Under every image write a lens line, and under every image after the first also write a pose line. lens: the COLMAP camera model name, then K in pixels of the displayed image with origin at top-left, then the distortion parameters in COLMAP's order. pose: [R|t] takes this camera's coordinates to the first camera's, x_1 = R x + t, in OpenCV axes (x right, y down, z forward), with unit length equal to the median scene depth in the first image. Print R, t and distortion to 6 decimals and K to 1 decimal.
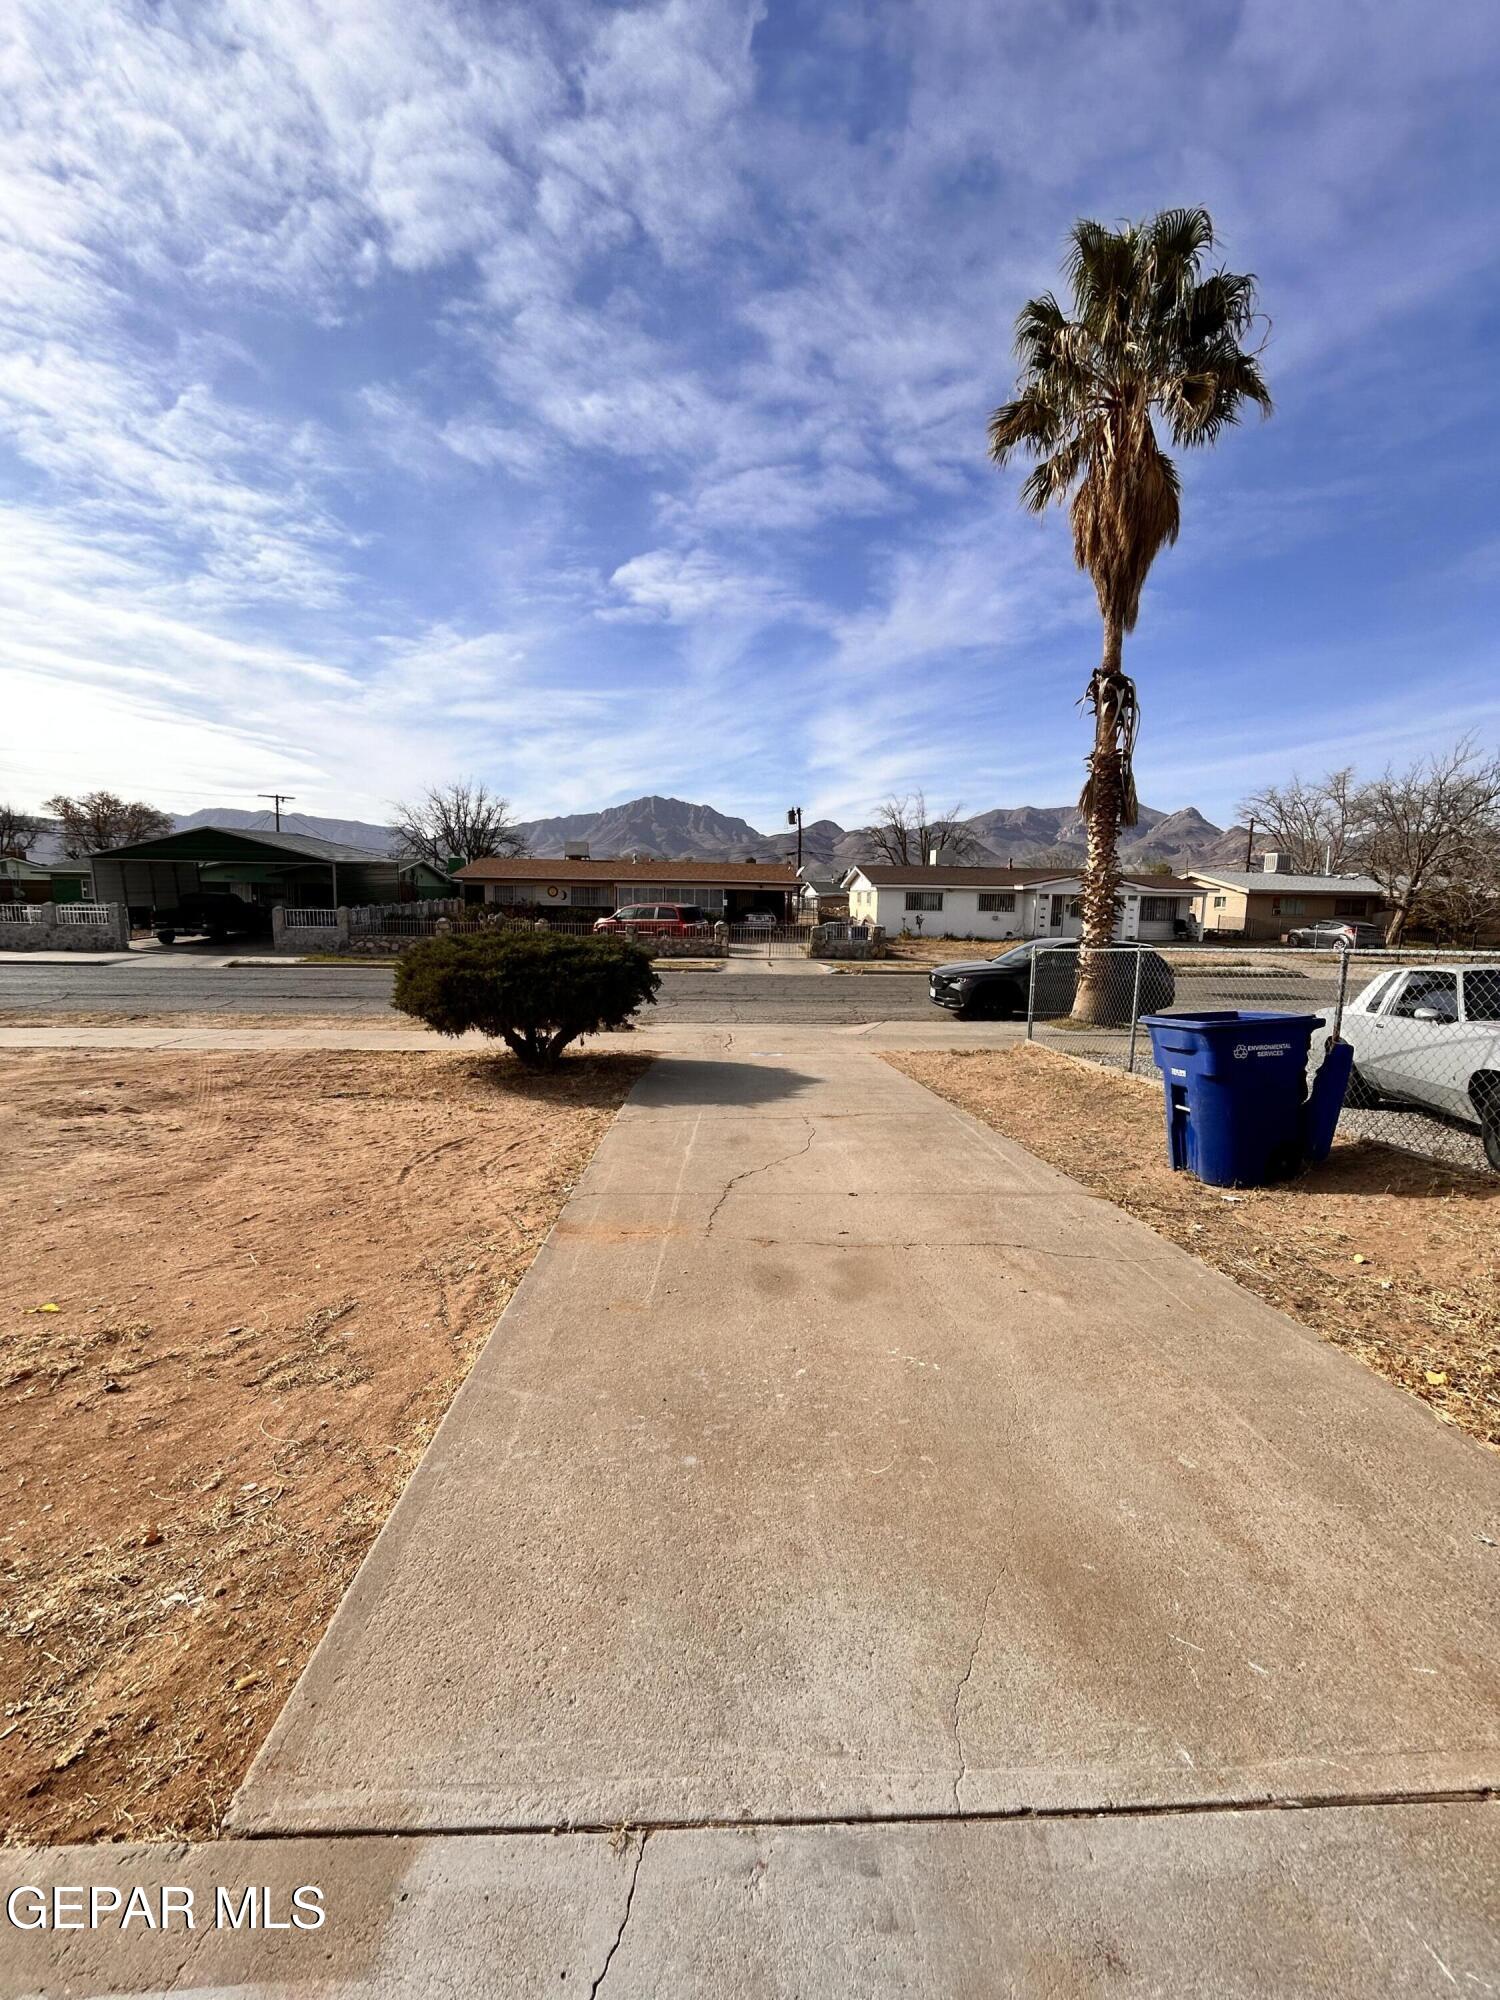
lens RADIAL K [[818.1, 0, 744.3], [0, 818.1, 995.0], [0, 0, 1]] dist [0.002029, 0.001581]
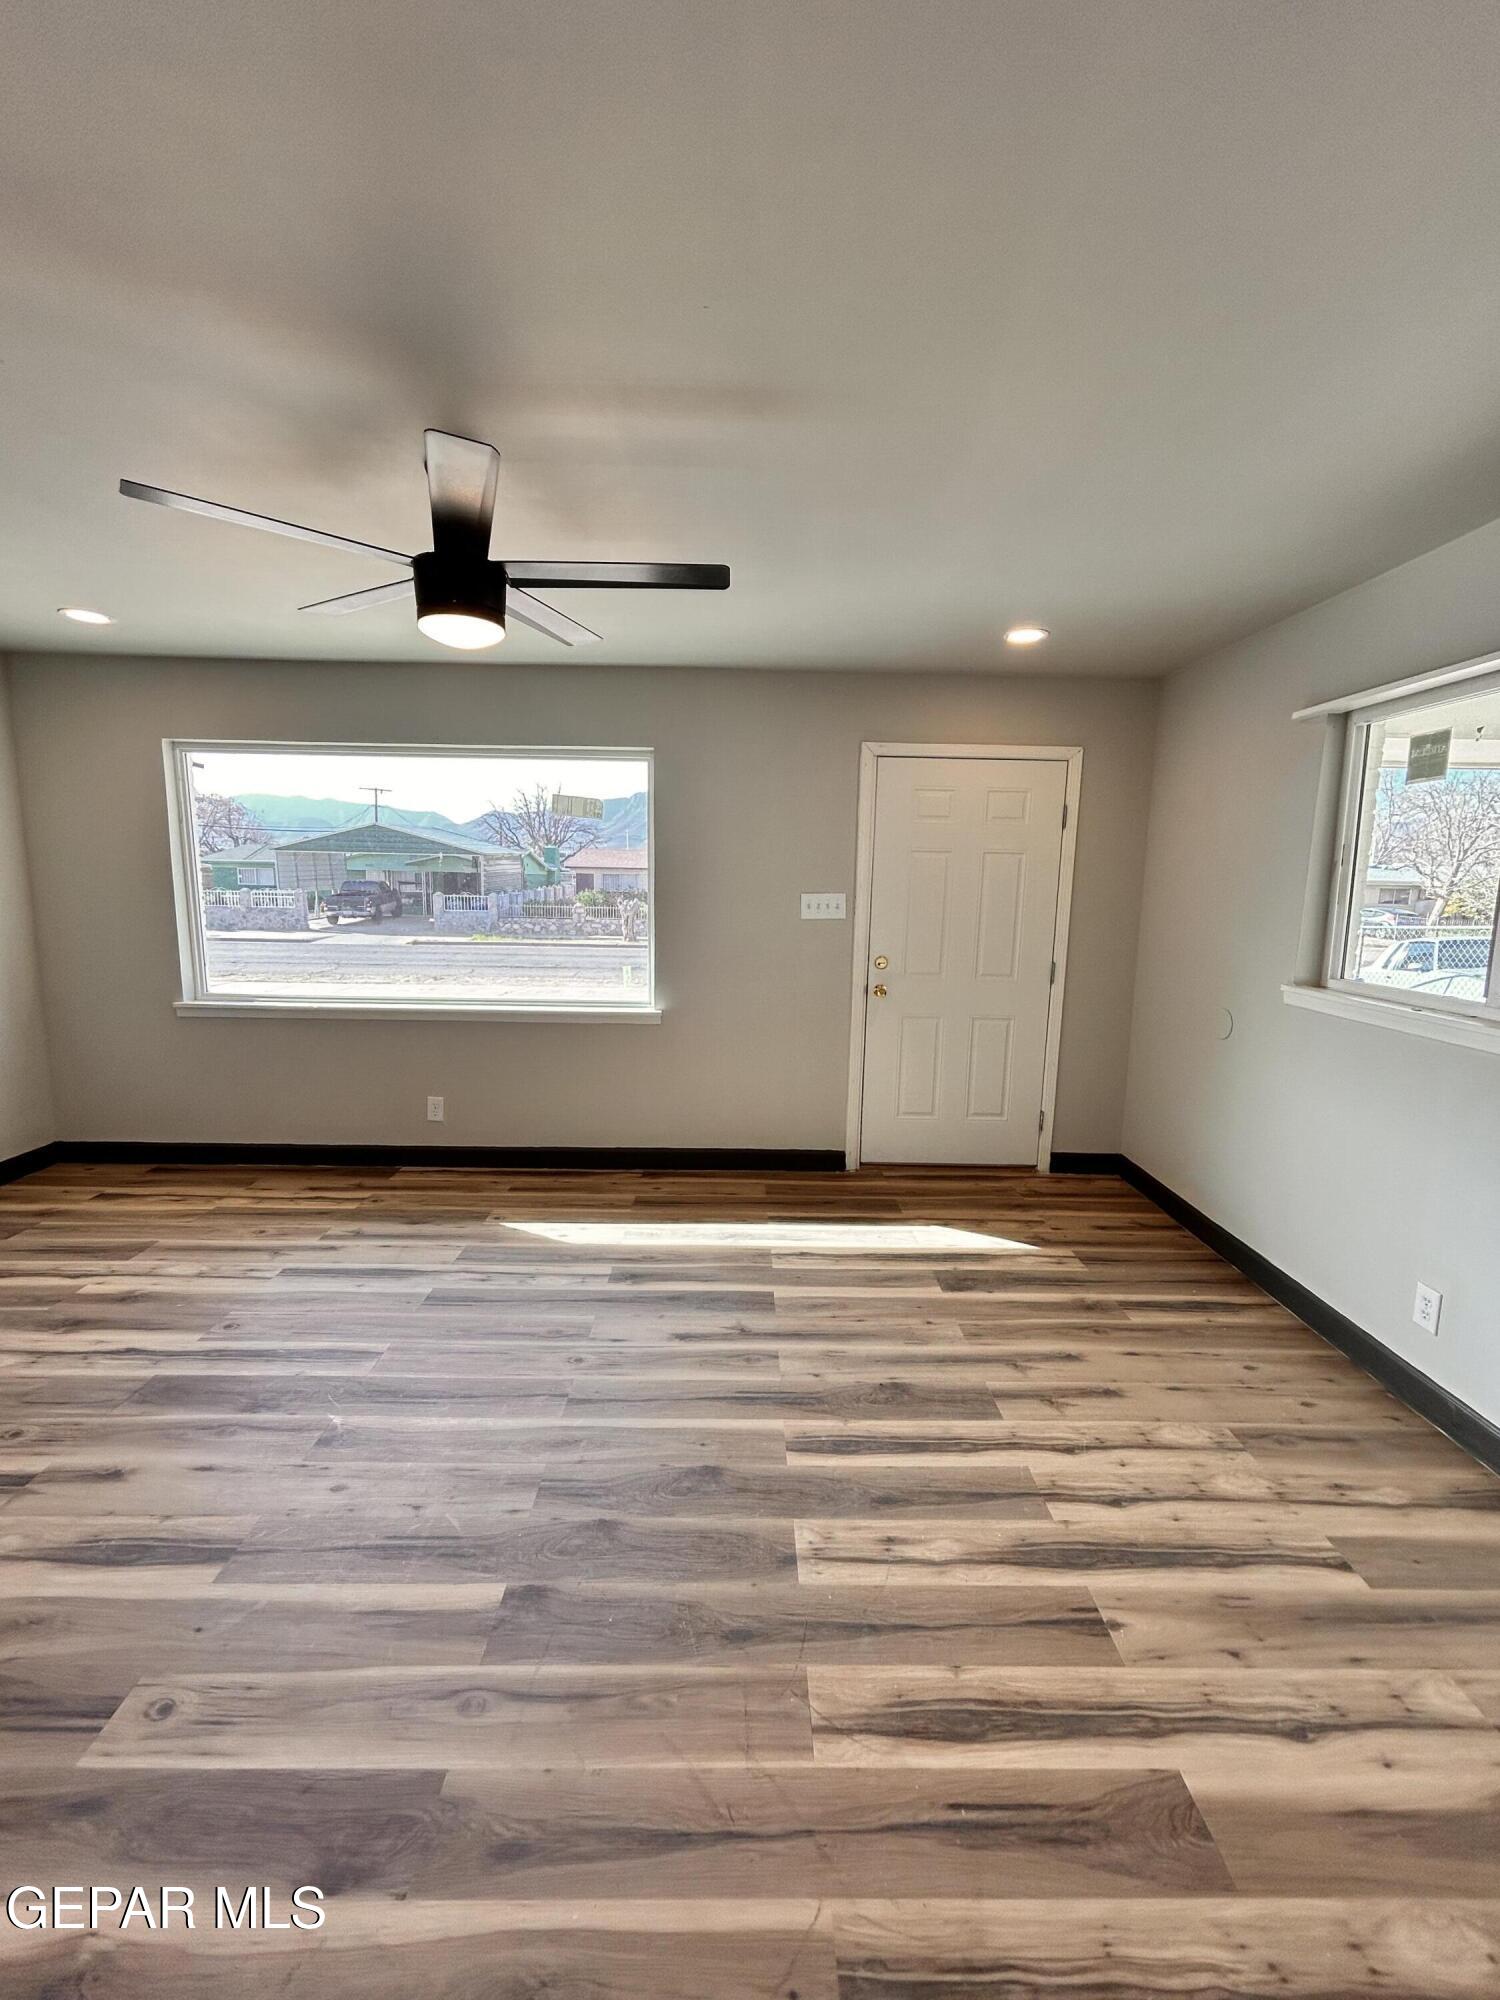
lens RADIAL K [[818.1, 0, 749.1], [0, 818.1, 994.9], [0, 0, 1]] dist [0.002029, 0.001581]
pose [[0.999405, 0.007442, -0.033681, -0.084319], [-0.006850, 0.999820, 0.017672, 0.011333], [0.033807, -0.017431, 0.999276, -0.130111]]
